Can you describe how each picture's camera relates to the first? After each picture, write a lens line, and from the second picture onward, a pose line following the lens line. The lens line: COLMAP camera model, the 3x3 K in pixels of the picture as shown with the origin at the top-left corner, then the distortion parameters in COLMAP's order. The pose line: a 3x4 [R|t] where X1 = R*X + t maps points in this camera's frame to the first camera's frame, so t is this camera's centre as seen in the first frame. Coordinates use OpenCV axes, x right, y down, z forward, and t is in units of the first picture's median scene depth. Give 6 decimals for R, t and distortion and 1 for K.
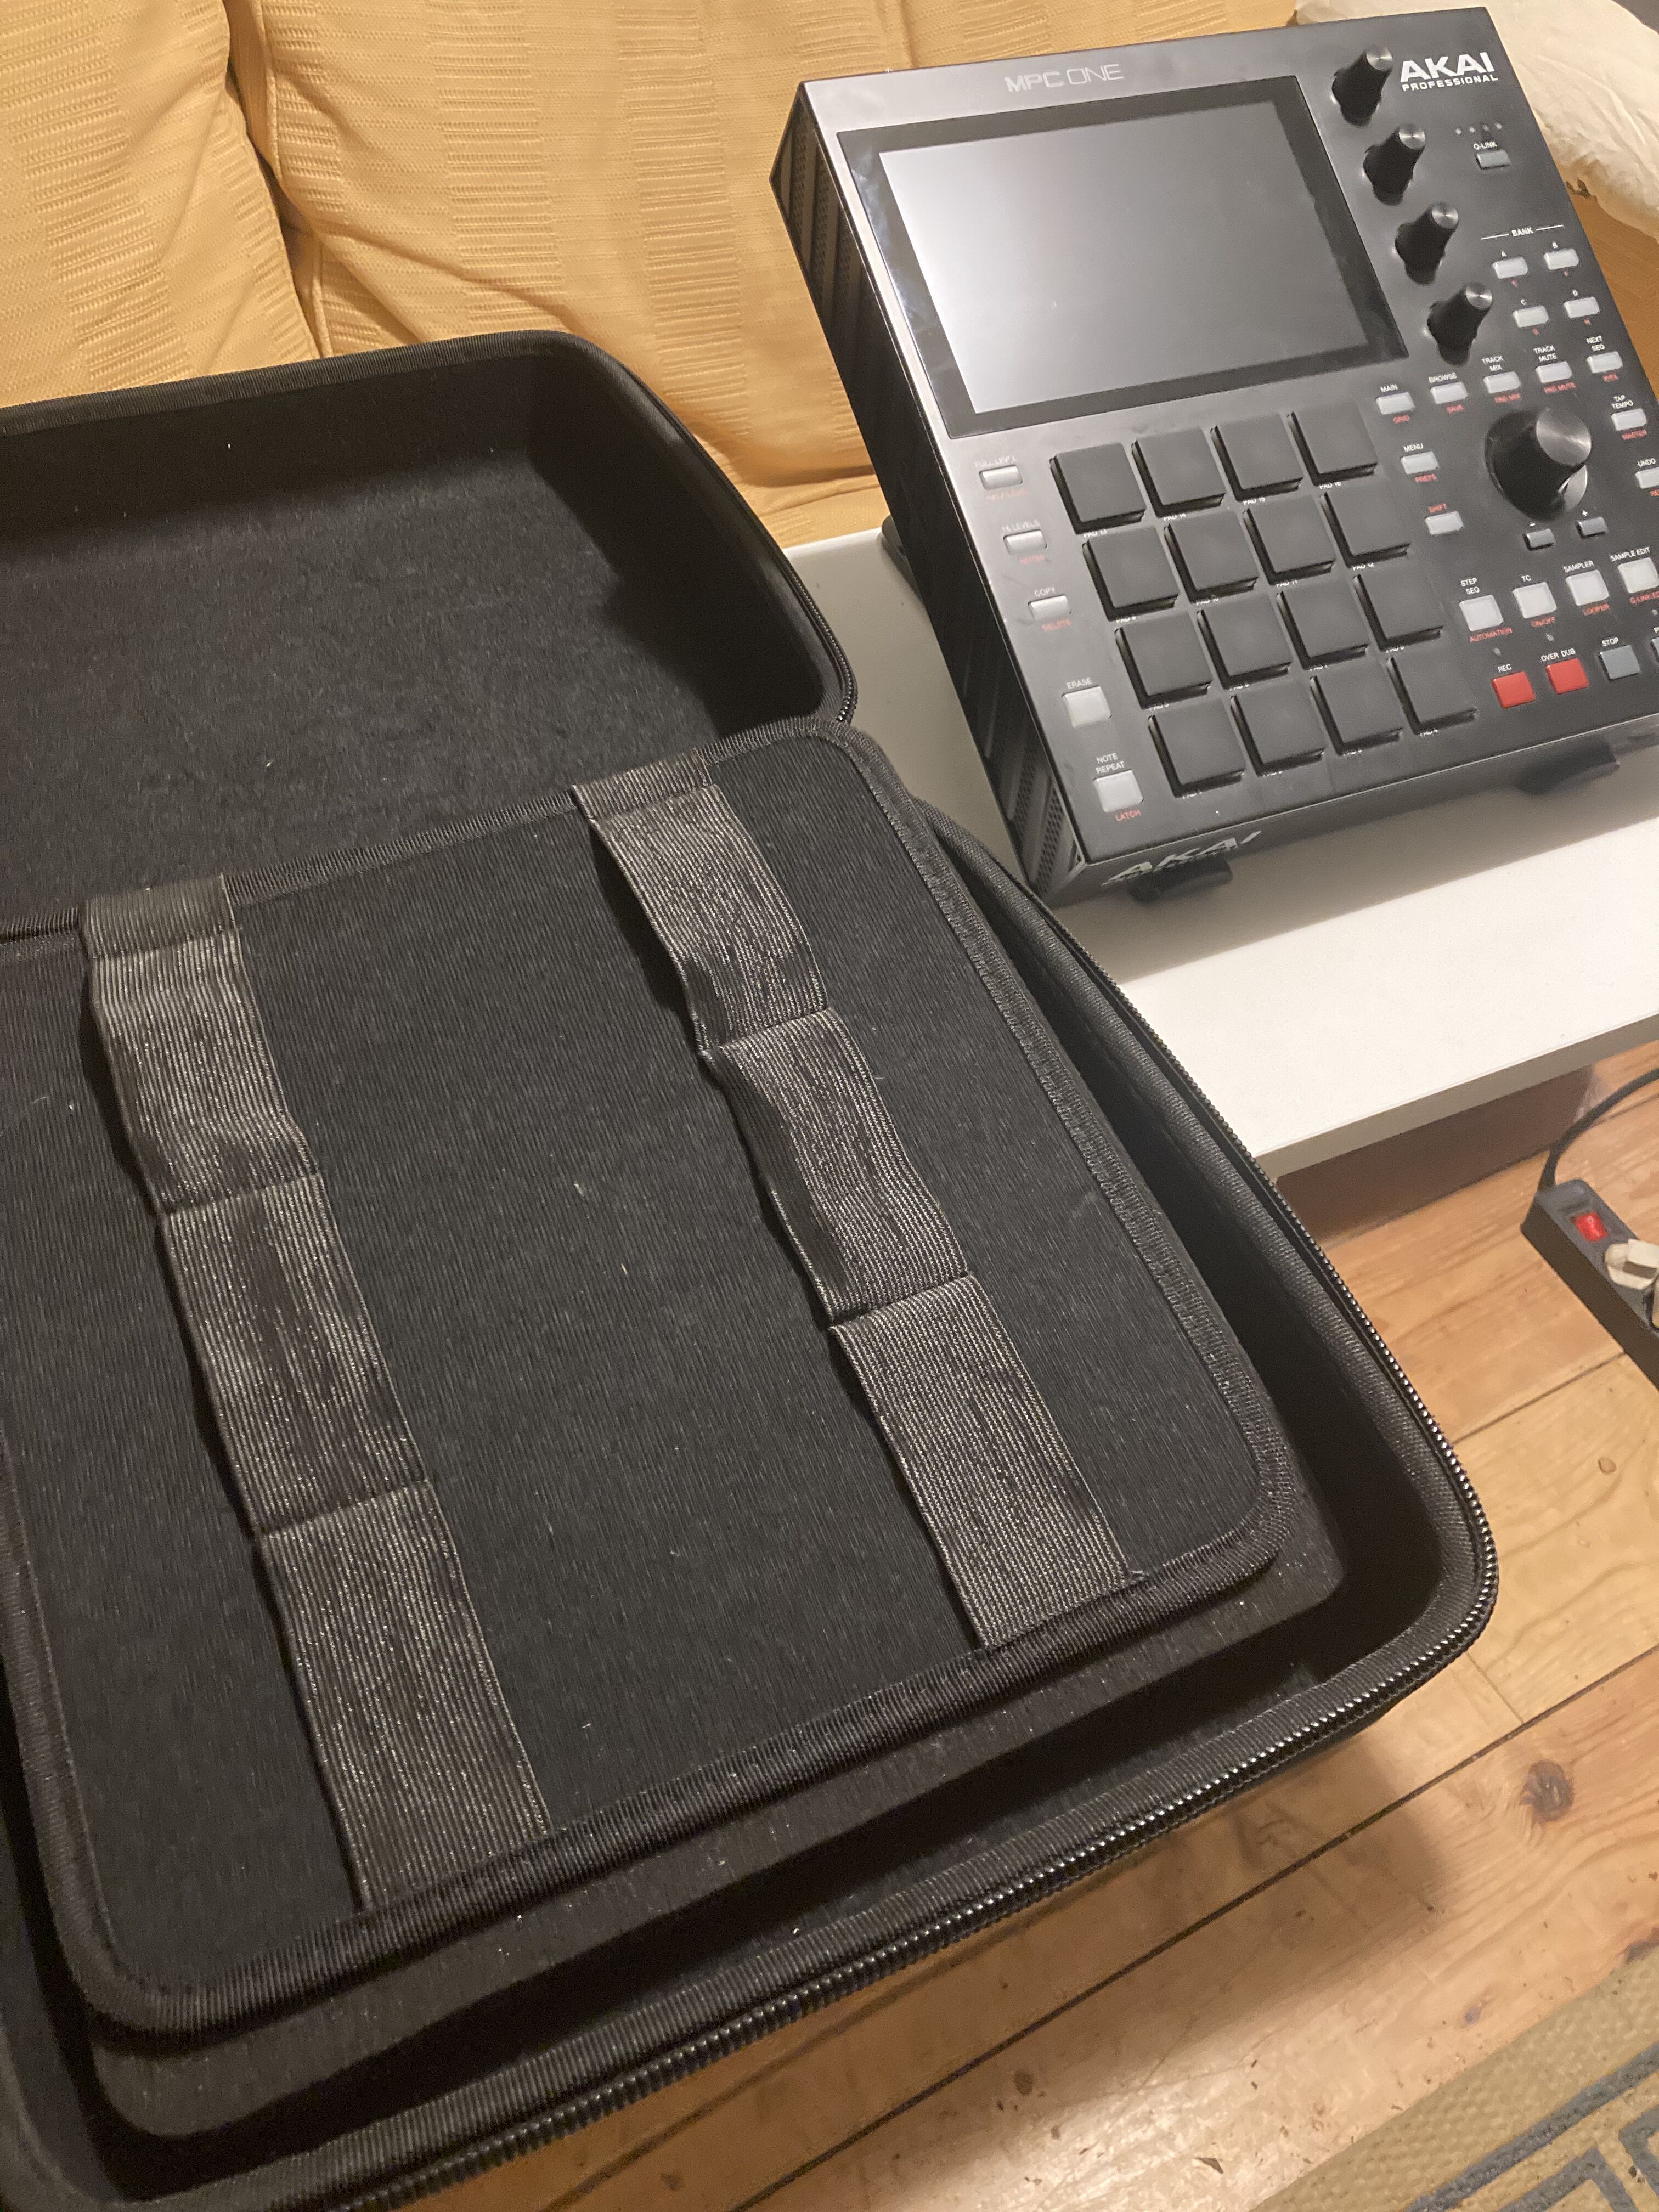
lens RADIAL K [[1775.5, 0, 822.4], [0, 1775.5, 1090.4], [0, 0, 1]] dist [0.088691, -0.096742]
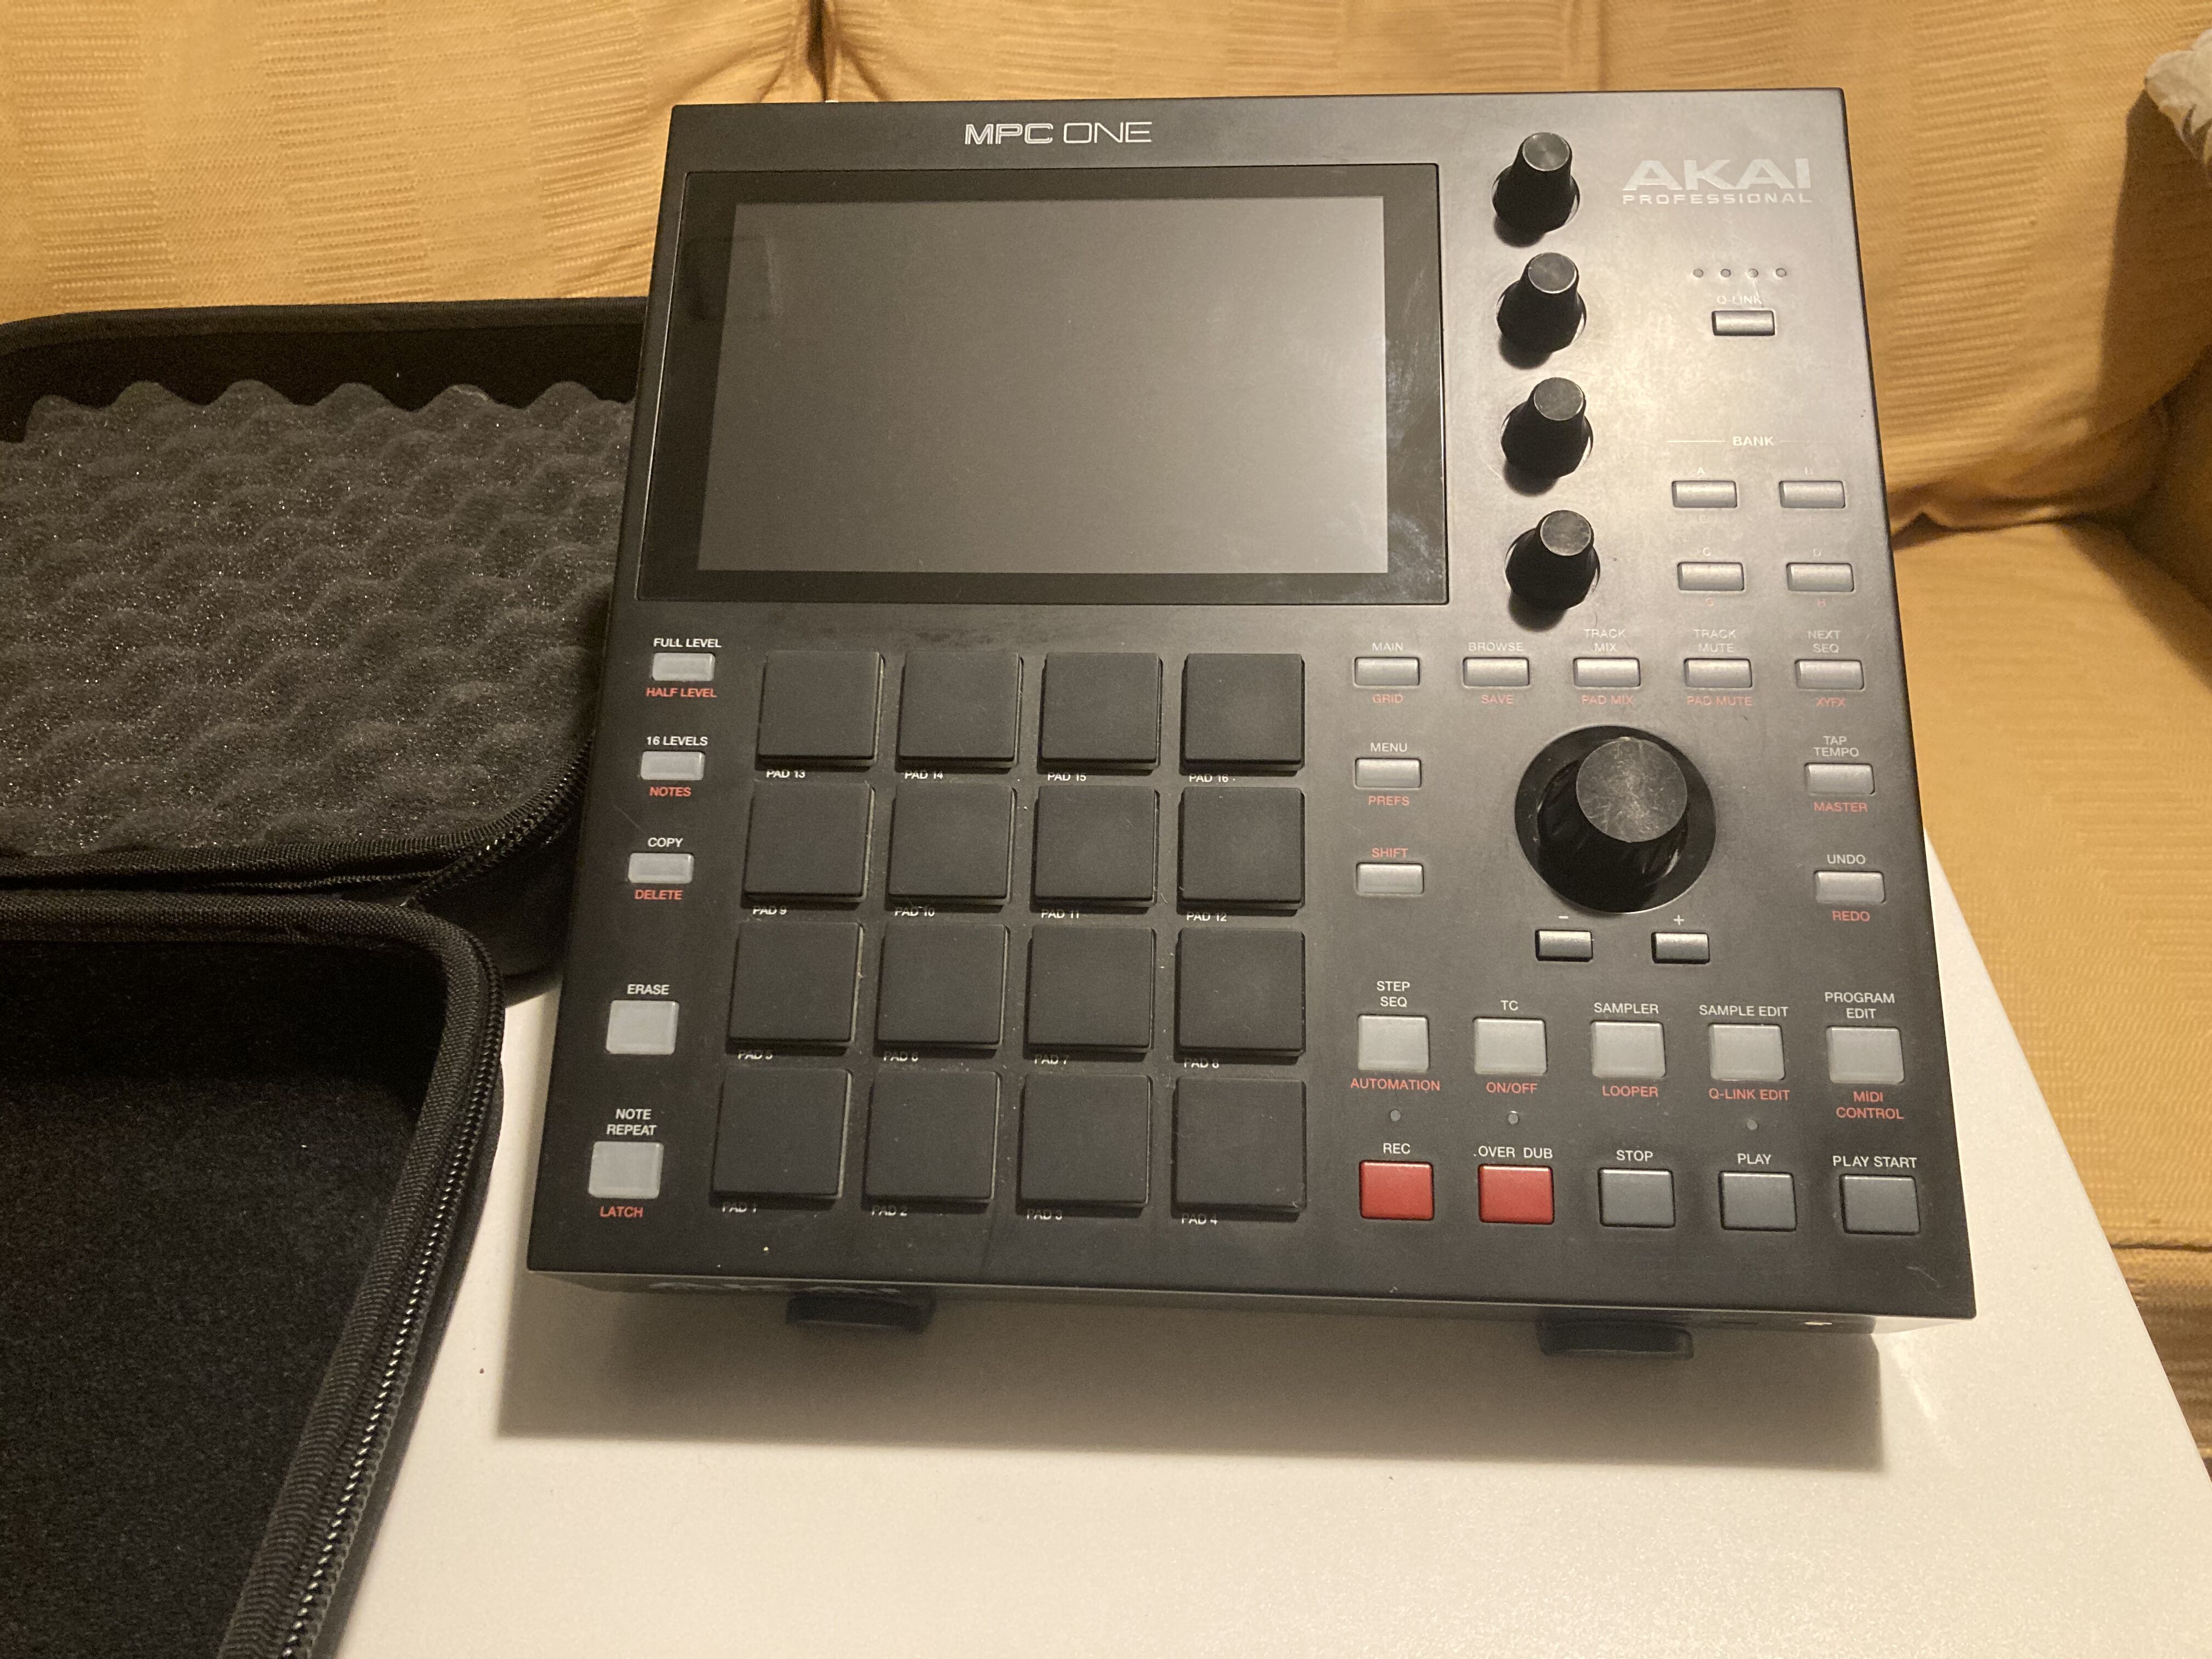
lens RADIAL K [[1813.3, 0, 1098.7], [0, 1813.3, 830.8], [0, 0, 1]] dist [0.004500, -0.000920]
pose [[0.886894, 0.243171, -0.392793, 0.468197], [-0.286145, 0.956673, -0.053831, -0.257088], [0.362684, 0.160138, 0.918050, 0.387666]]
